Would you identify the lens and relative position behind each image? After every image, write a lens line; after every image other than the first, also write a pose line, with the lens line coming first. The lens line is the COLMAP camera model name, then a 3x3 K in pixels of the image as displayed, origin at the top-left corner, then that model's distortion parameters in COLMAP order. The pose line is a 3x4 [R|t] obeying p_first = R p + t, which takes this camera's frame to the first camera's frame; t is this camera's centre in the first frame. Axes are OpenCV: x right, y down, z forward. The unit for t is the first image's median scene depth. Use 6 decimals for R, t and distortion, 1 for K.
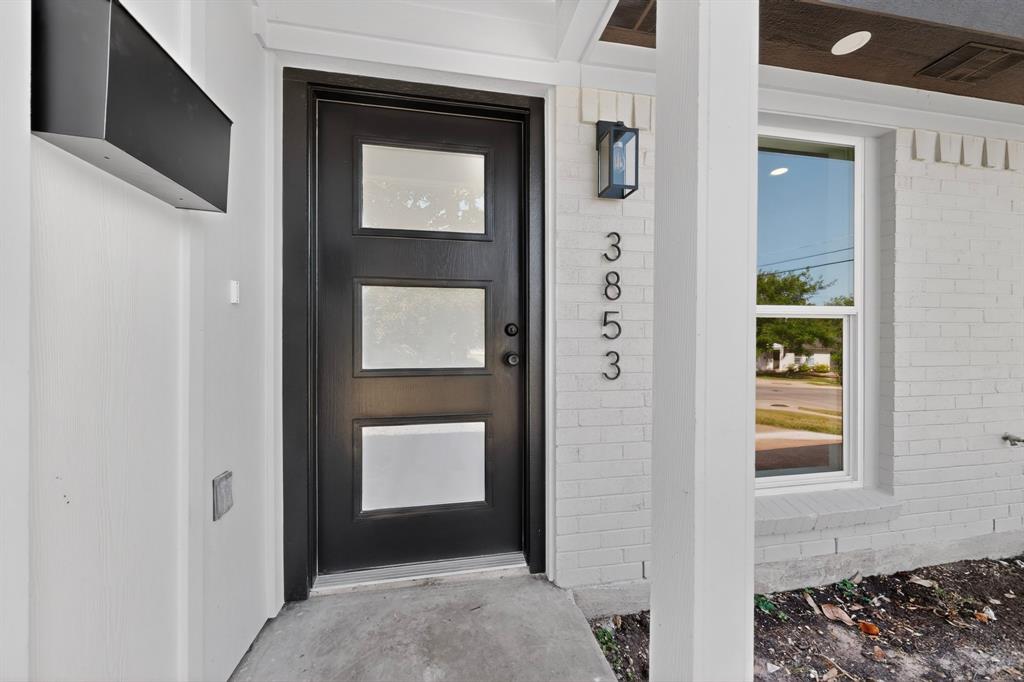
lens RADIAL K [[403.9, 0, 510.9], [0, 403.9, 339.9], [0, 0, 1]] dist [0.000989, 0.000375]
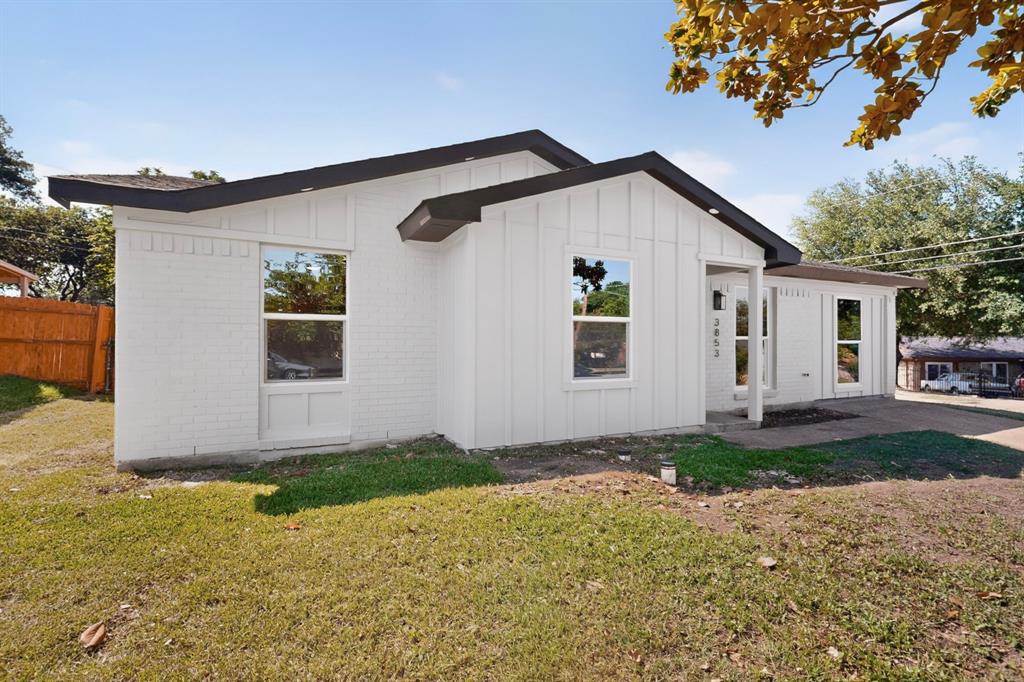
lens RADIAL K [[454.4, 0, 514.8], [0, 454.4, 338.2], [0, 0, 1]] dist [0.000753, -0.000020]
pose [[0.966685, 0.004458, 0.255930, -2.672550], [-0.002520, 0.999966, -0.007900, -0.041284], [-0.255957, 0.006992, 0.966663, -2.639078]]
